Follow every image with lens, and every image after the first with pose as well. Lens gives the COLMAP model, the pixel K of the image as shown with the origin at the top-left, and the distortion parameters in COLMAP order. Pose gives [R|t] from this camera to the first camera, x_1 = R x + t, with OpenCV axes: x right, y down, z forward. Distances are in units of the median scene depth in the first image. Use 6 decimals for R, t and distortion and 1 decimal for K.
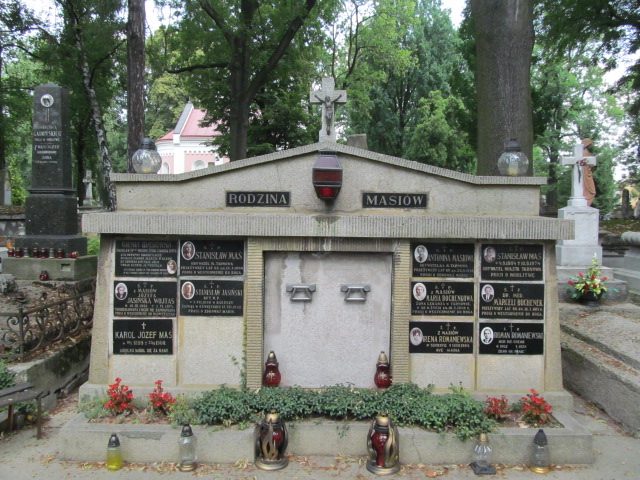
lens RADIAL K [[525.9, 0, 320.1], [0, 525.9, 240.2], [0, 0, 1]] dist [-0.035913, 0.008687]
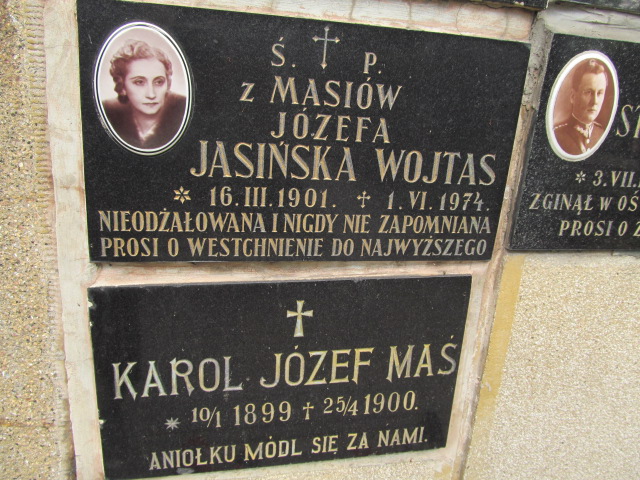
lens RADIAL K [[525.9, 0, 319.6], [0, 525.9, 240.6], [0, 0, 1]] dist [-0.035913, 0.008687]
pose [[0.966934, -0.015987, 0.254526, -0.371063], [-0.065956, 0.948401, 0.310136, 0.090351], [-0.246351, -0.316669, 0.915987, 0.856943]]
